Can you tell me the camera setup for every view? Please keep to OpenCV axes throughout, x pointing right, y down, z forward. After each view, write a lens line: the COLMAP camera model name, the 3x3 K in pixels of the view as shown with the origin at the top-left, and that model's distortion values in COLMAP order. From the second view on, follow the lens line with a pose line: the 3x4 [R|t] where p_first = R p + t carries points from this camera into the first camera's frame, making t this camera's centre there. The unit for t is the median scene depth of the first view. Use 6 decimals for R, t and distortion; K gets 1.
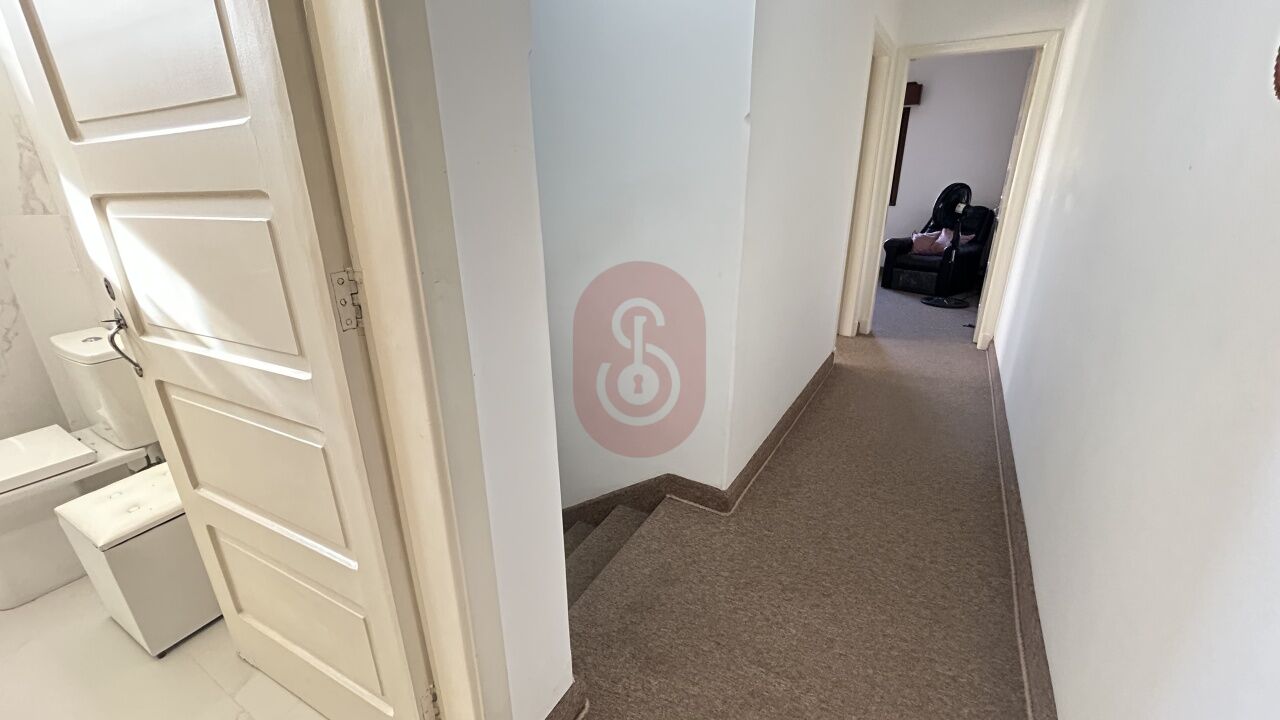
lens RADIAL K [[521.0, 0, 644.0], [0, 521.0, 366.5], [0, 0, 1]] dist [-0.001765, 0.001457]
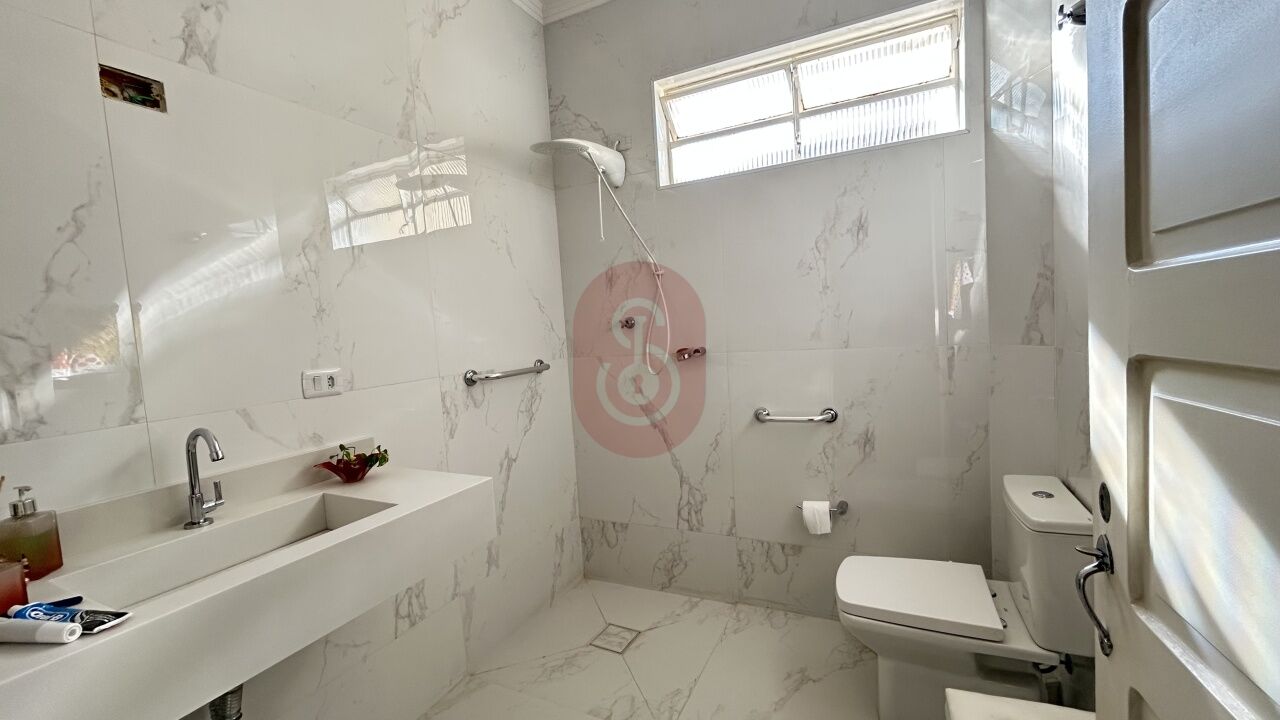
lens RADIAL K [[521.0, 0, 640.8], [0, 521.0, 360.5], [0, 0, 1]] dist [-0.001765, 0.001457]
pose [[0.091733, 0.067867, -0.993468, -0.349775], [-0.272688, 0.961250, 0.040488, -0.128184], [0.957719, 0.267192, 0.106685, 0.275014]]
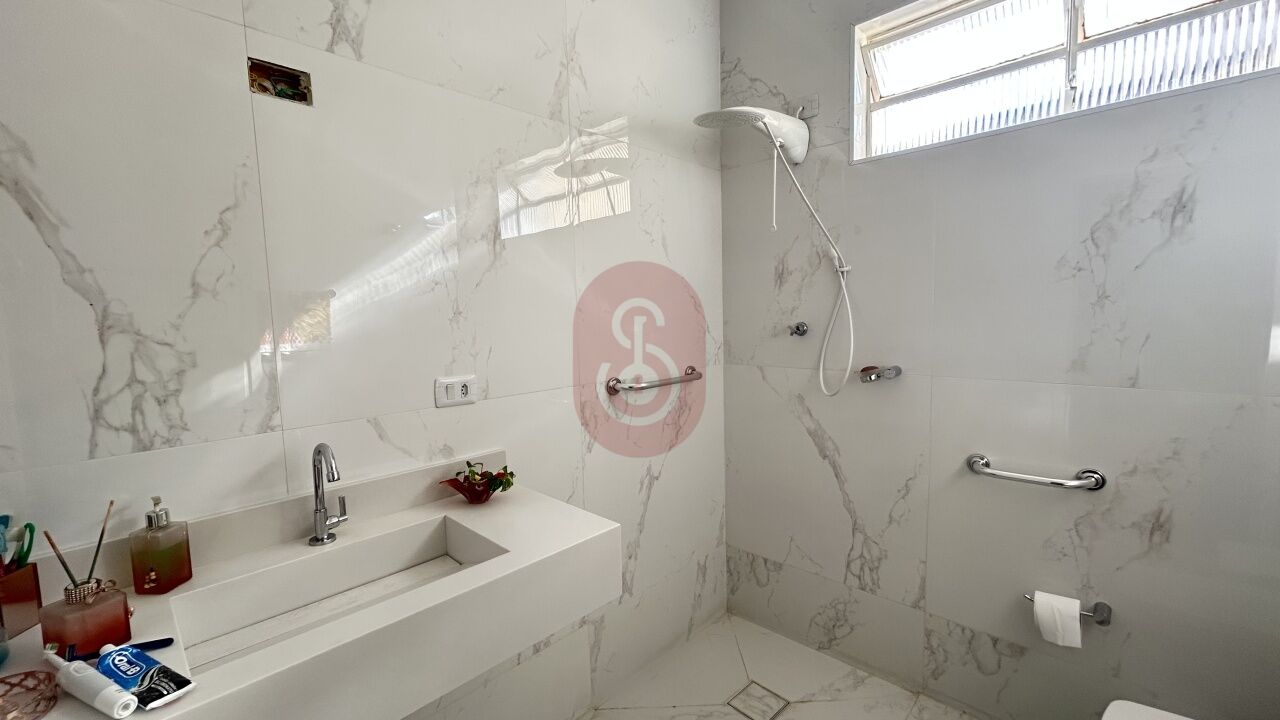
lens RADIAL K [[521.0, 0, 639.4], [0, 521.0, 361.0], [0, 0, 1]] dist [-0.001765, 0.001457]
pose [[-0.216842, 0.097111, -0.971364, -0.559683], [-0.301762, 0.939639, 0.161303, -0.177522], [0.928396, 0.328098, -0.174449, 0.258030]]
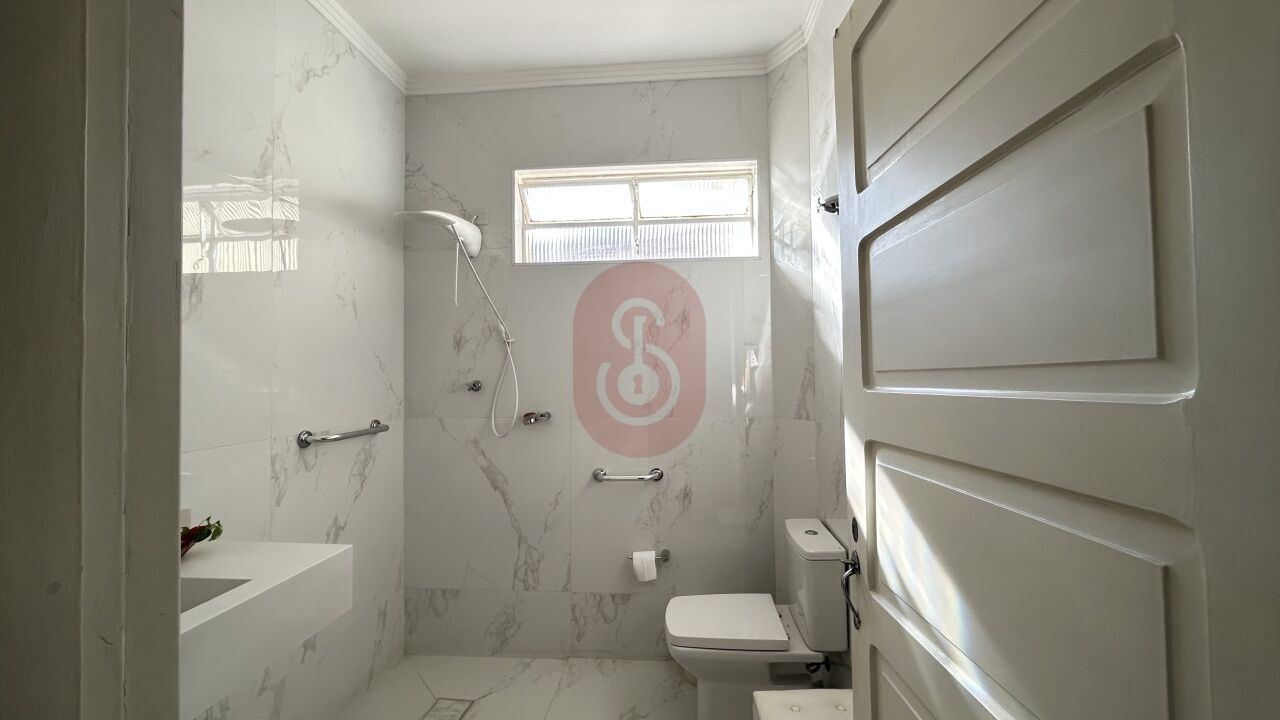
lens RADIAL K [[521.0, 0, 641.9], [0, 521.0, 360.5], [0, 0, 1]] dist [-0.001765, 0.001457]
pose [[0.444800, -0.023687, -0.895317, -0.237737], [-0.291601, 0.941353, -0.169775, -0.114614], [0.846831, 0.336591, 0.411807, 0.123475]]
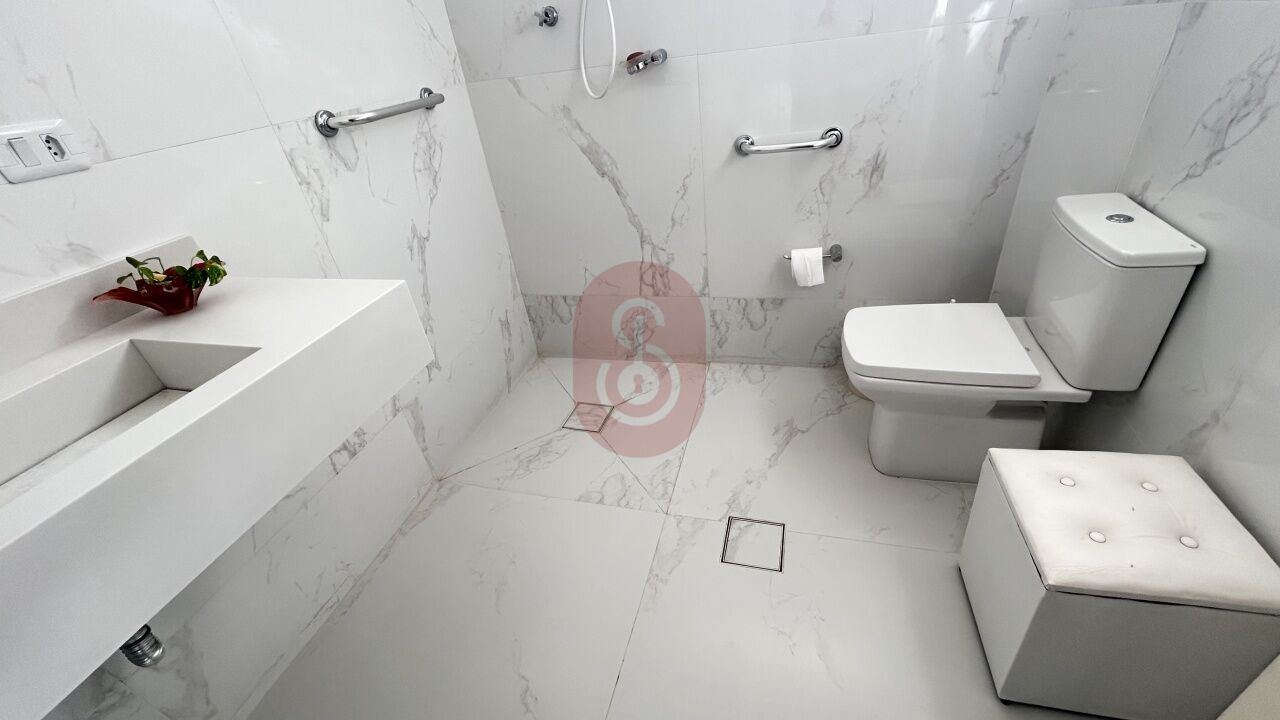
lens RADIAL K [[521.0, 0, 641.6], [0, 521.0, 360.3], [0, 0, 1]] dist [-0.001765, 0.001457]
pose [[0.268322, 0.491143, -0.828723, -0.648870], [-0.210577, 0.869369, 0.447051, -0.069852], [0.940032, 0.054556, 0.336694, 0.236937]]
